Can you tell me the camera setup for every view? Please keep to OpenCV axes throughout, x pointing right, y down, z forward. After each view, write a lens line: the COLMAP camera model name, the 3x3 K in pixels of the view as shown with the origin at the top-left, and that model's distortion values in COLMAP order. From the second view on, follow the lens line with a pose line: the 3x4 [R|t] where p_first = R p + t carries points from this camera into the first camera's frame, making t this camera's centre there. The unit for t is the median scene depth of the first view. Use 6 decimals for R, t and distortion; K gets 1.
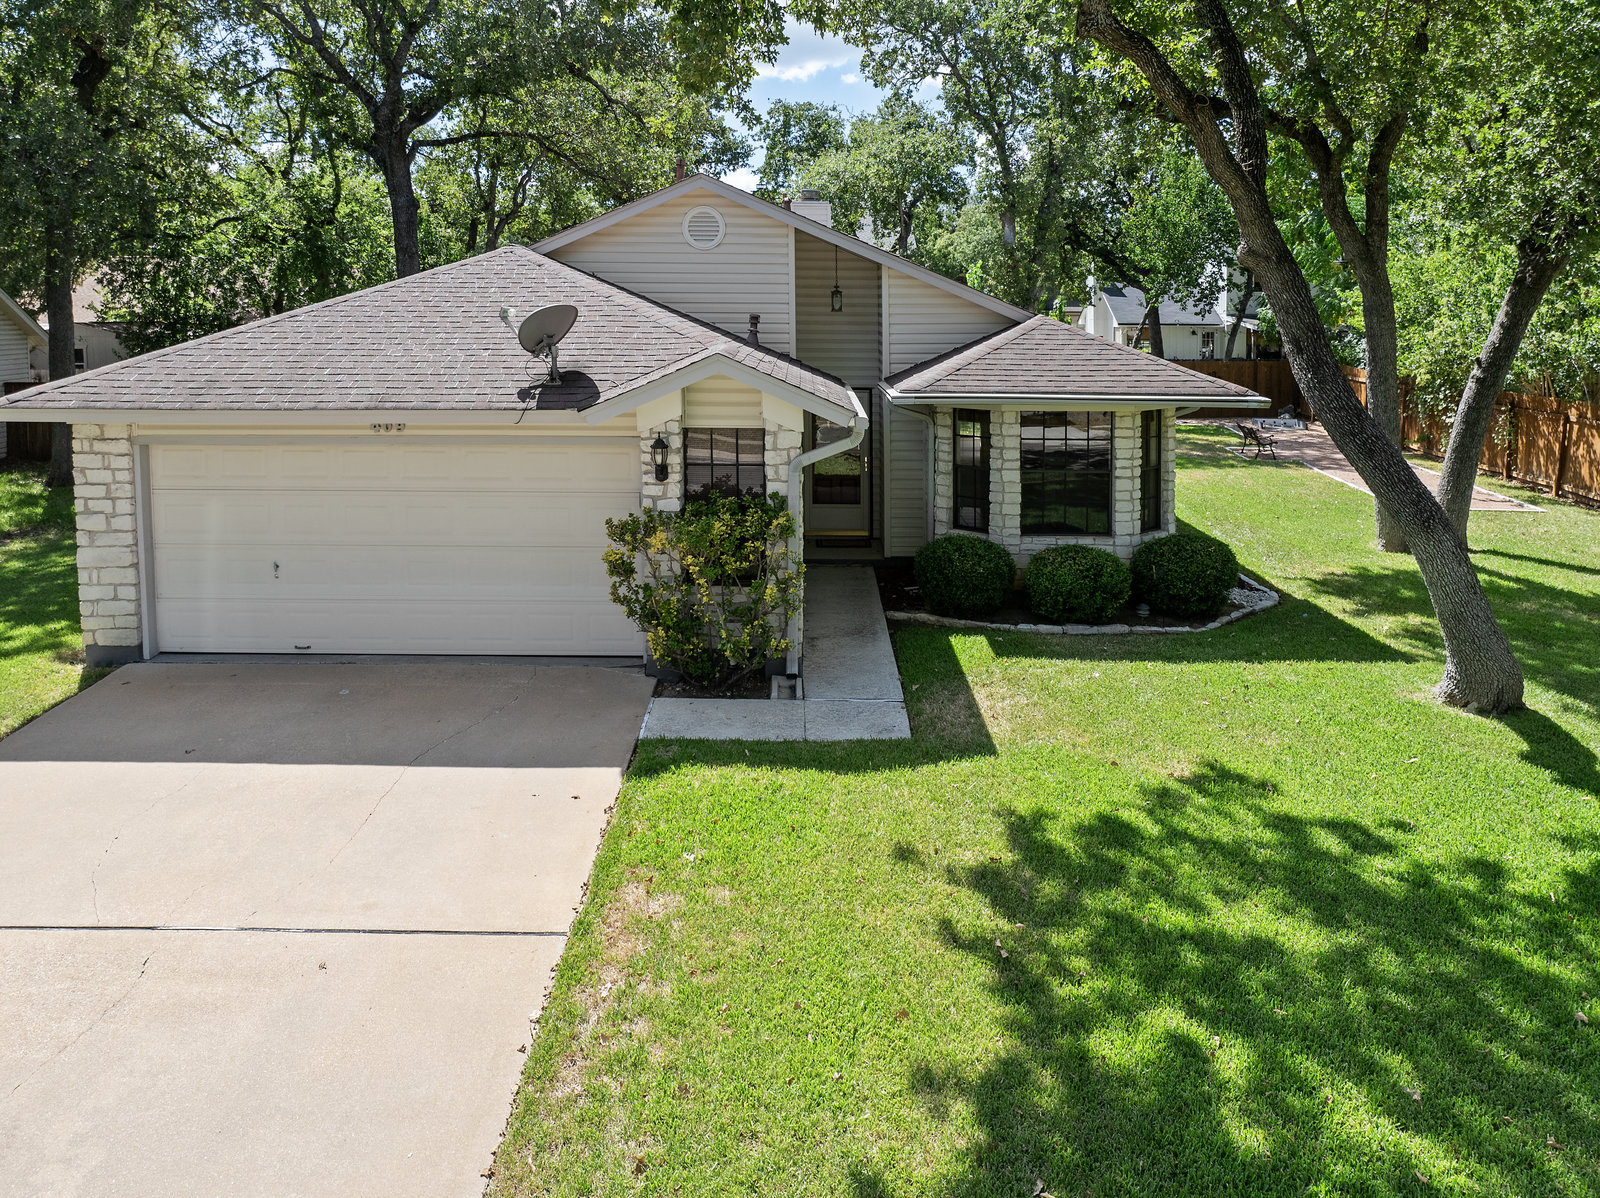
lens RADIAL K [[1166.9, 0, 802.4], [0, 1166.9, 364.1], [0, 0, 1]] dist [0.002612, -0.044134]
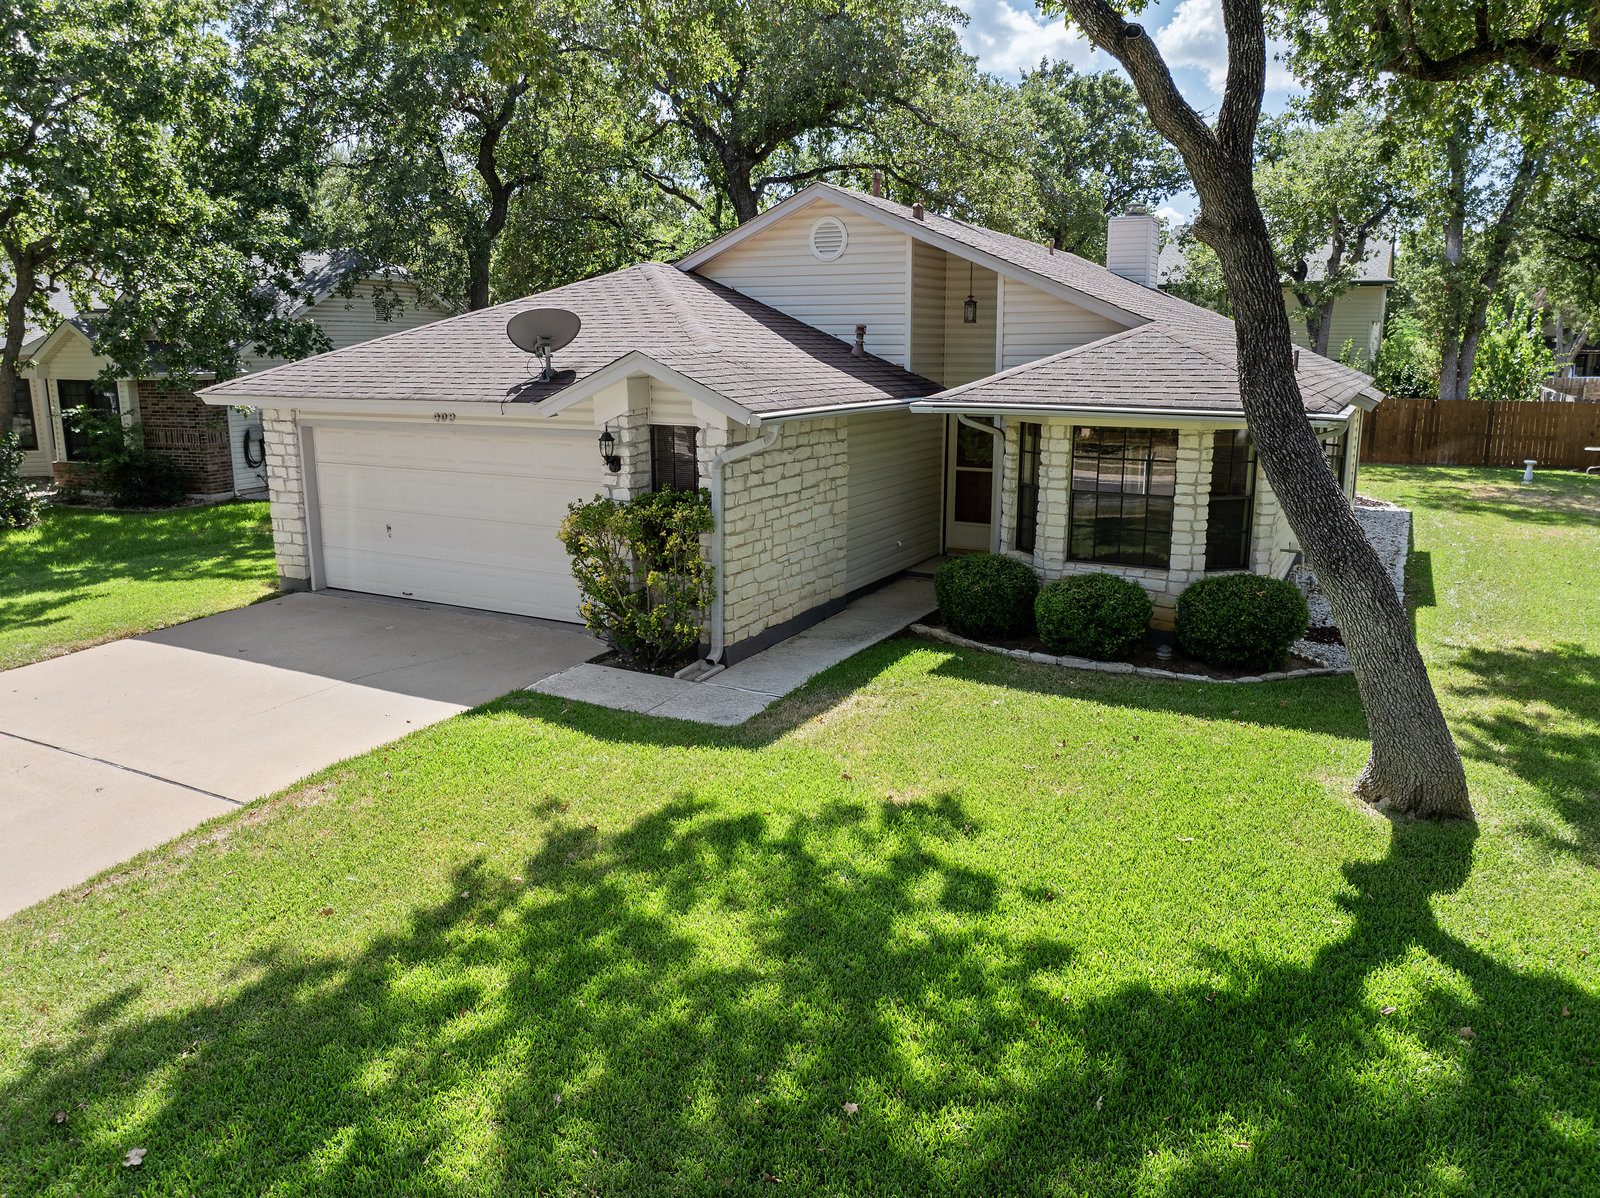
lens RADIAL K [[1115.3, 0, 804.1], [0, 1115.3, 549.1], [0, 0, 1]] dist [-0.038400, 0.010673]
pose [[0.882671, 0.078605, -0.463371, 0.520981], [-0.018026, 0.990851, 0.133748, 0.029742], [0.469645, -0.109703, 0.876013, 0.166799]]
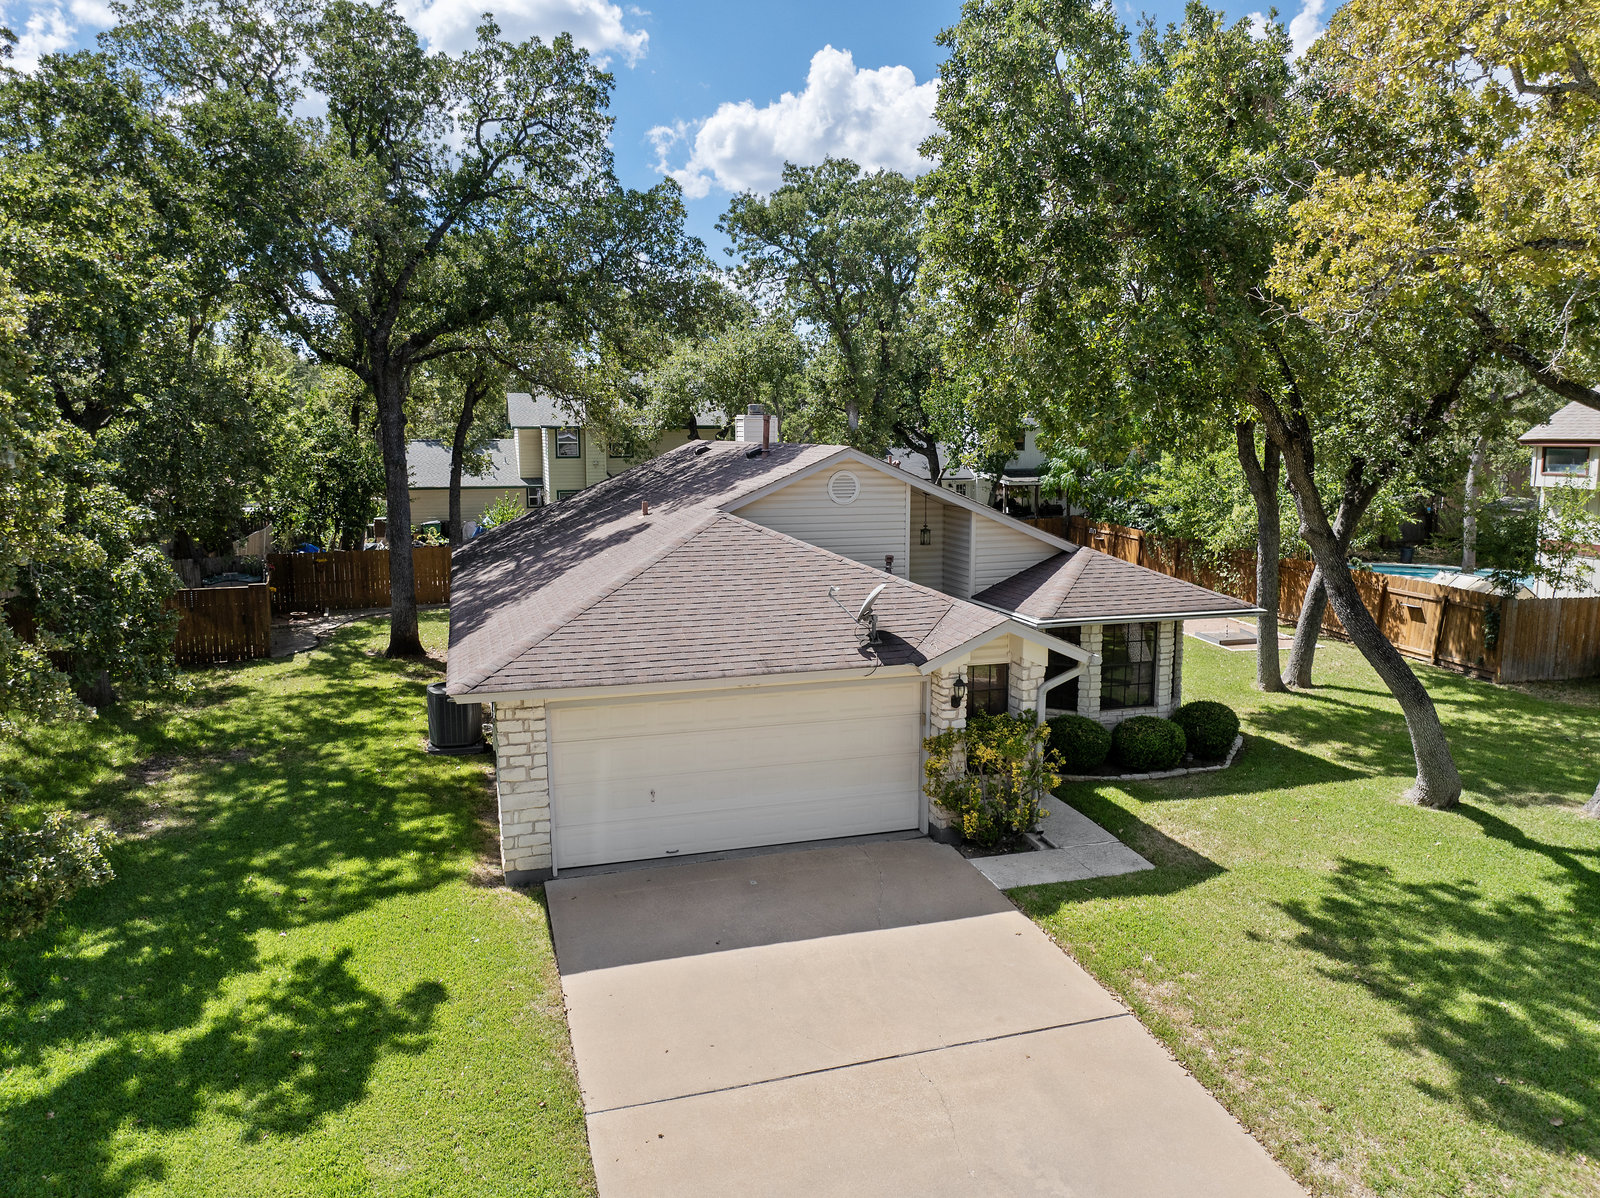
lens RADIAL K [[1115.3, 0, 804.1], [0, 1115.3, 549.1], [0, 0, 1]] dist [-0.038400, 0.010673]
pose [[0.959761, -0.041605, 0.277720, -0.659941], [0.026007, 0.997883, 0.059615, -0.174663], [-0.279612, -0.049993, 0.958811, -0.225443]]
